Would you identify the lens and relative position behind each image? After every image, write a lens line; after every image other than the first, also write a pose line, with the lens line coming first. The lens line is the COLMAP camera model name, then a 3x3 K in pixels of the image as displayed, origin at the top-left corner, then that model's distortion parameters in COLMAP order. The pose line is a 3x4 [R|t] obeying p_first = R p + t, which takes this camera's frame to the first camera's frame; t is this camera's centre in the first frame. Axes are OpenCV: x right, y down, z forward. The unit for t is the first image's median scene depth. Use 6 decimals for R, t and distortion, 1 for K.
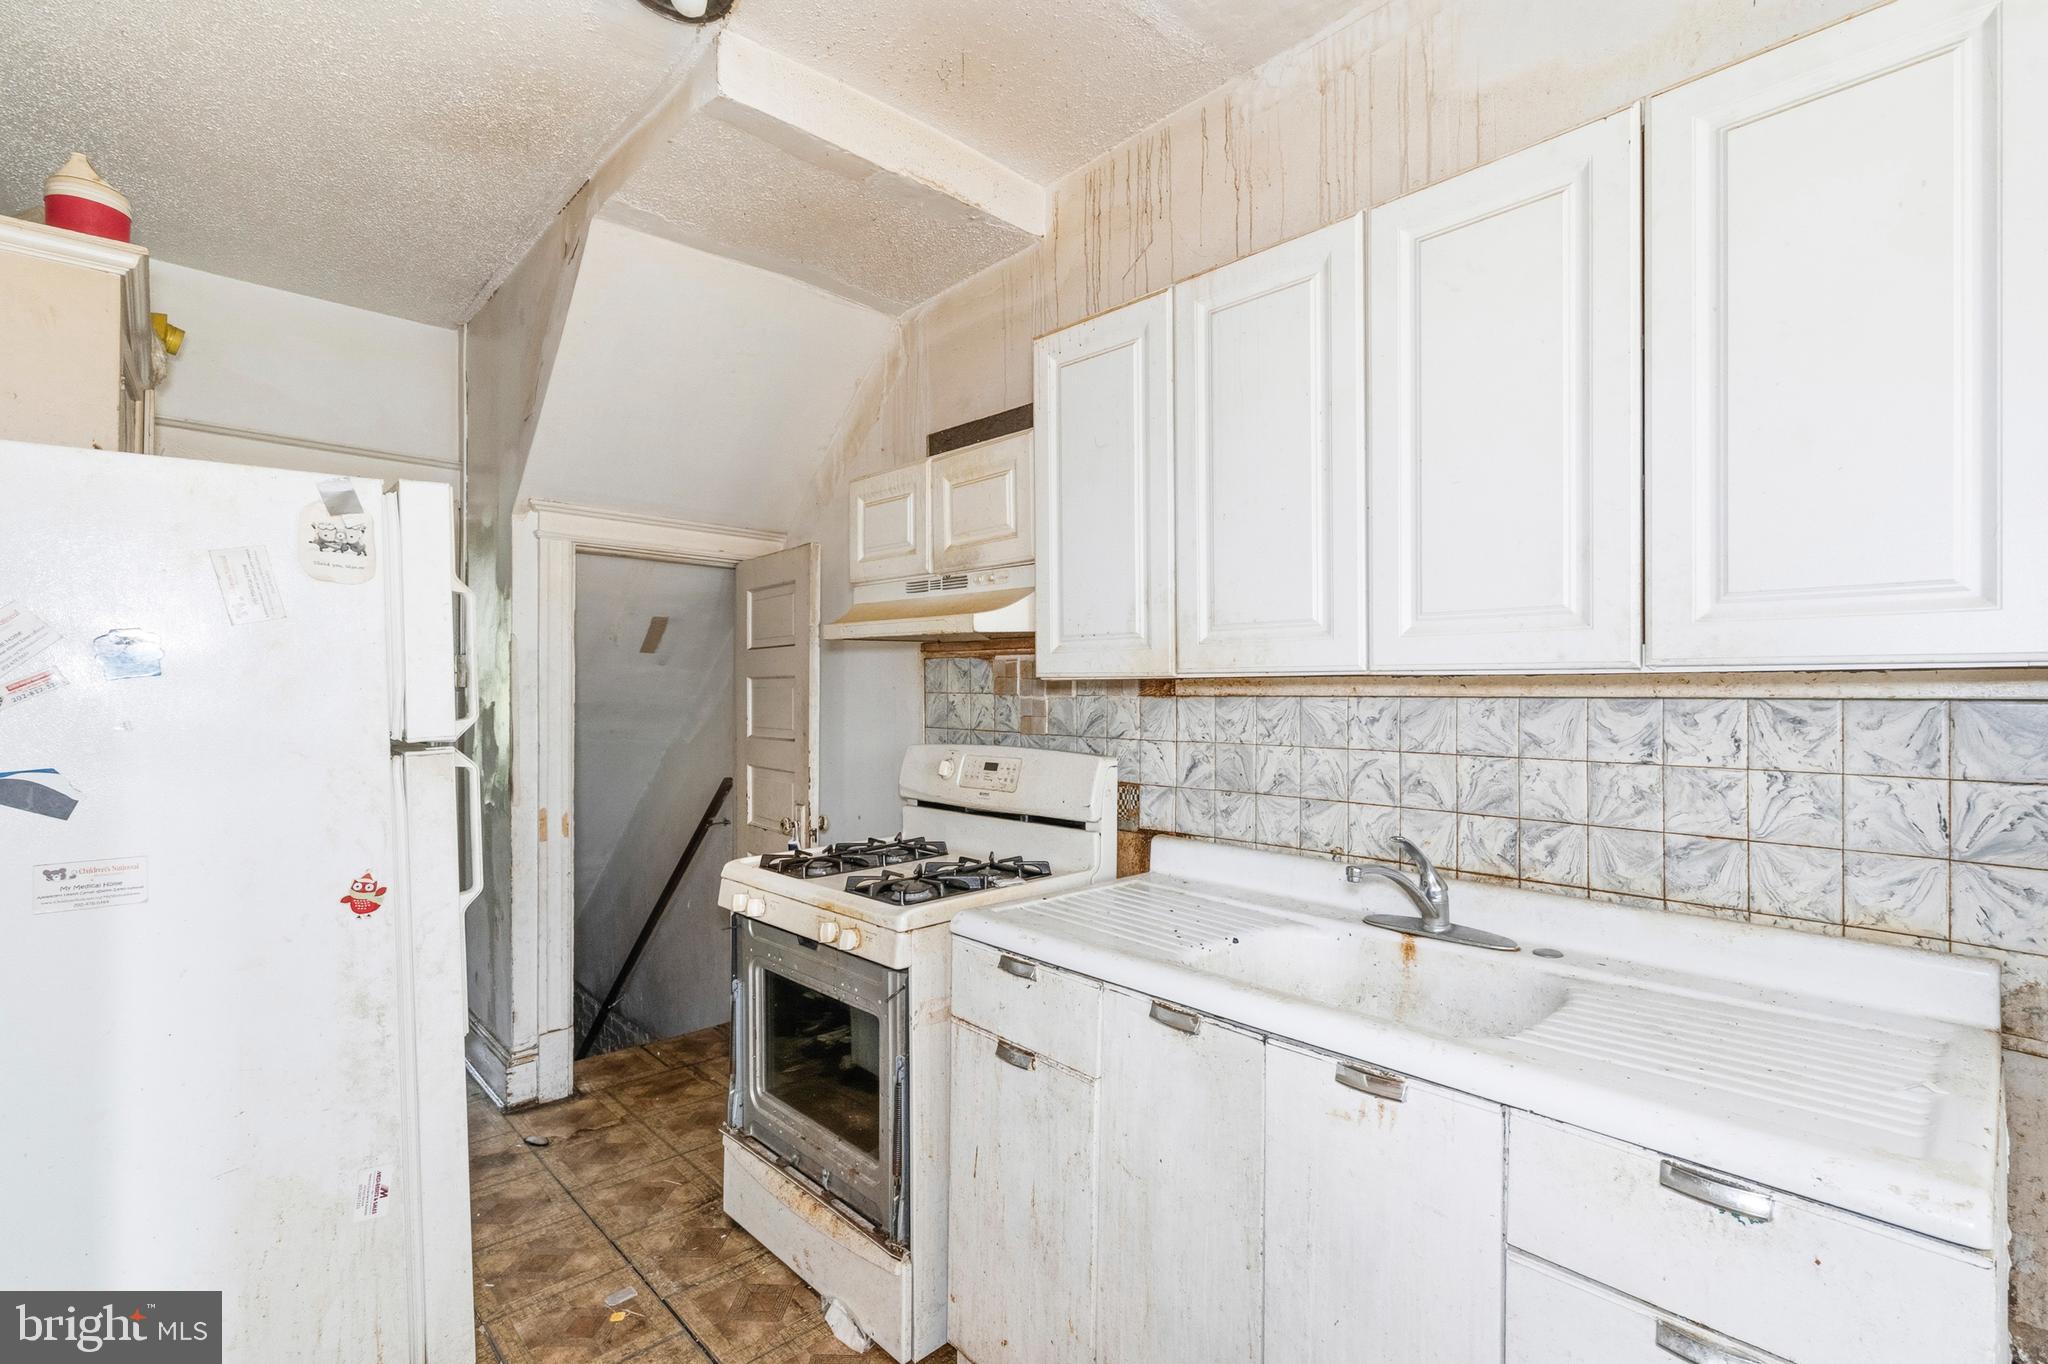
lens RADIAL K [[940.1, 0, 1024.0], [0, 940.1, 682.0], [0, 0, 1]] dist [-0.005049, 0.000312]
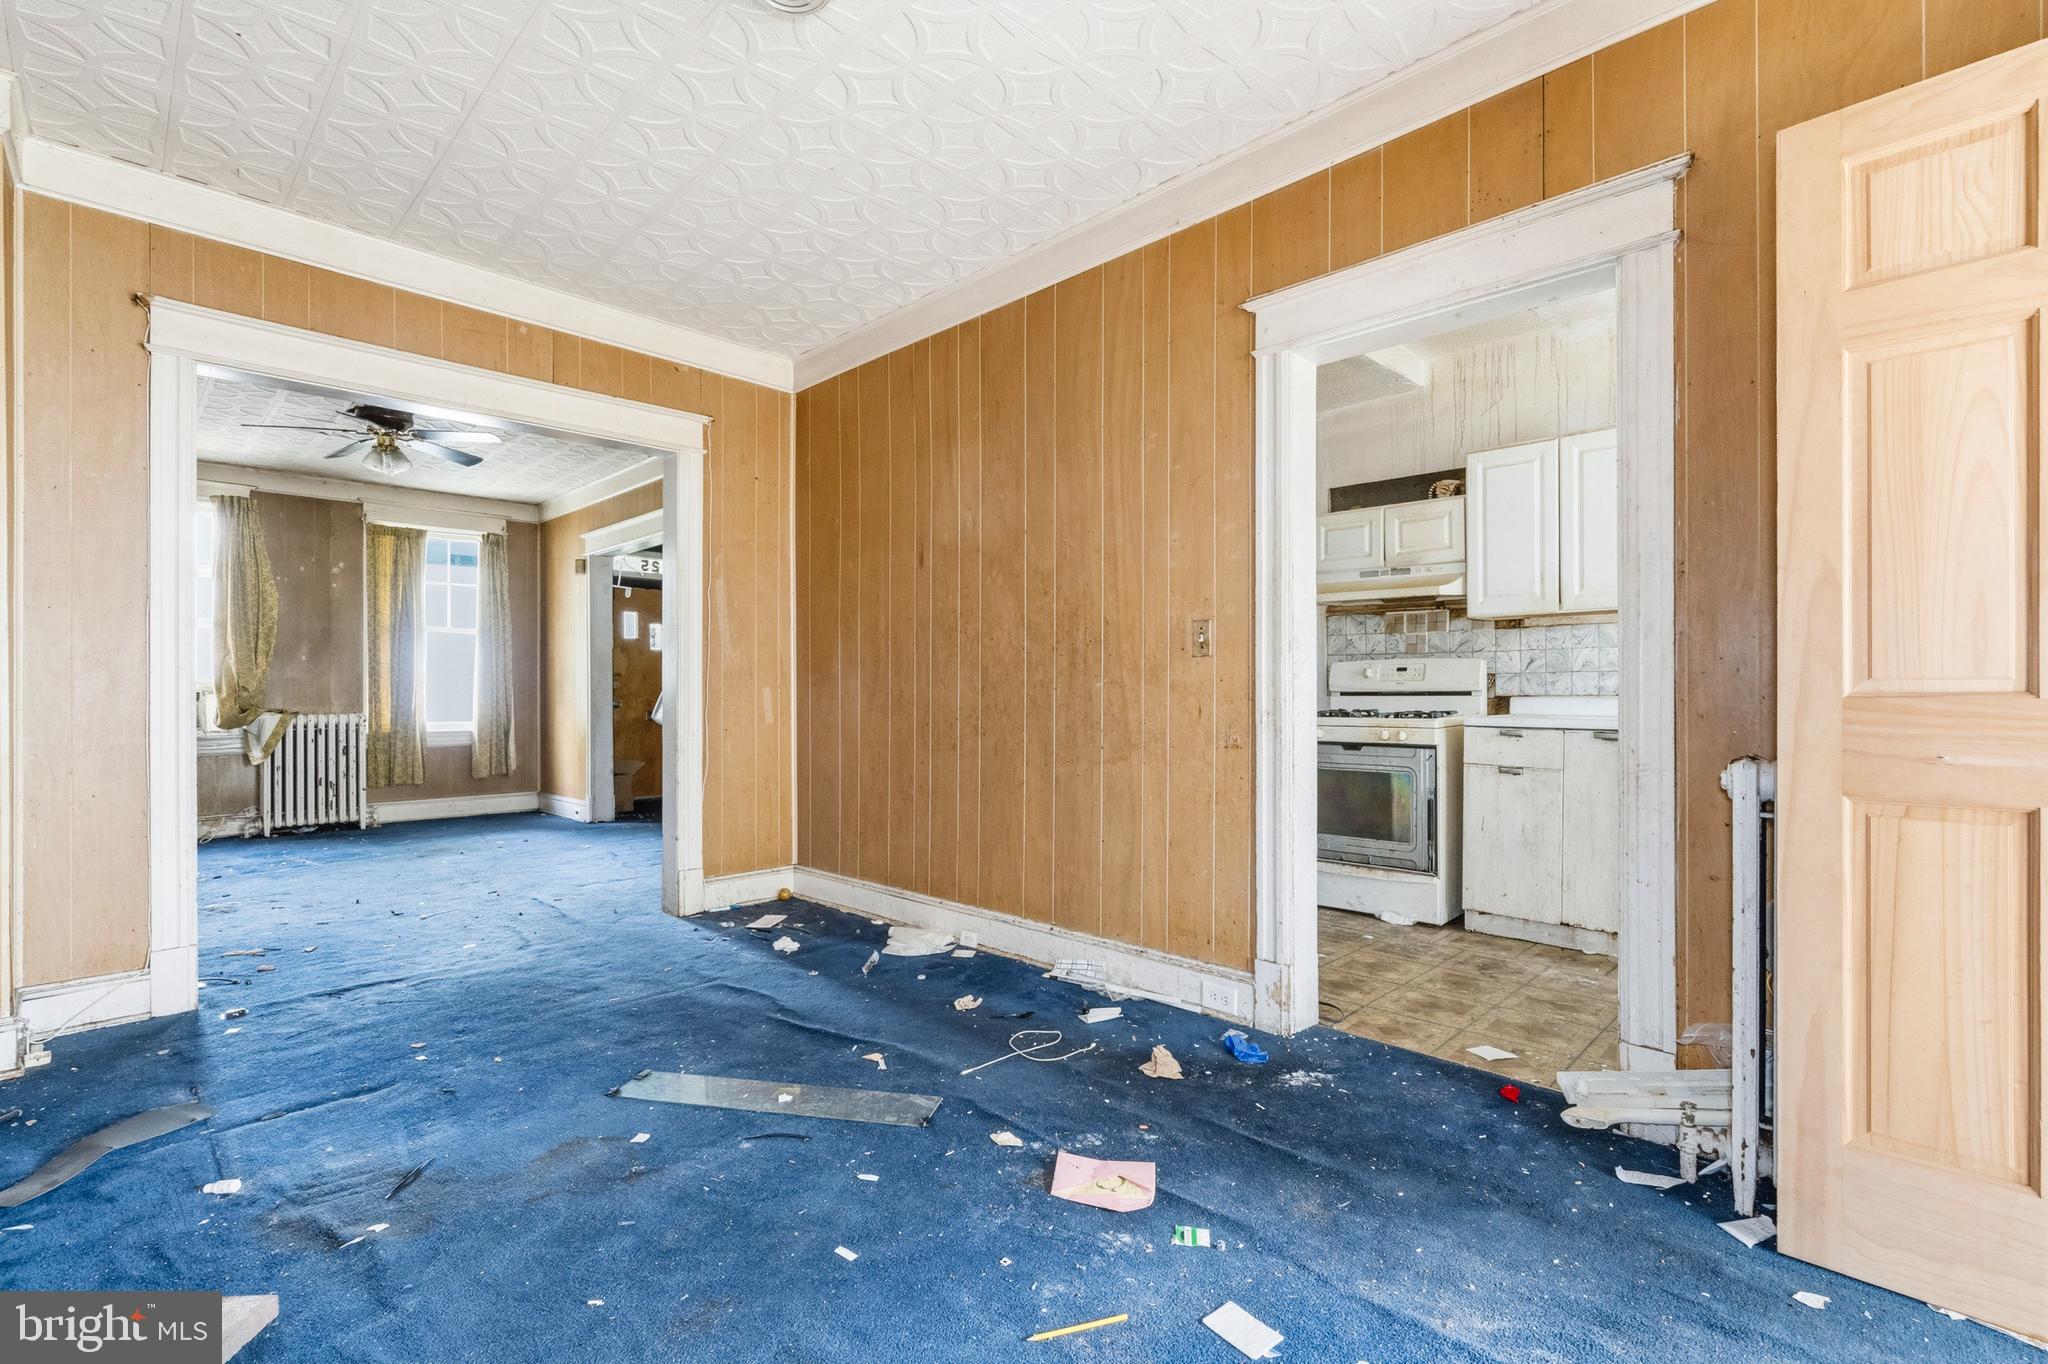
lens RADIAL K [[924.1, 0, 1024.0], [0, 924.1, 682.0], [0, 0, 1]] dist [0.001388, 0.000144]
pose [[0.999702, -0.006055, 0.023646, -0.913460], [0.006035, 0.999981, 0.000917, 0.119170], [-0.023651, -0.000774, 0.999720, -0.915387]]
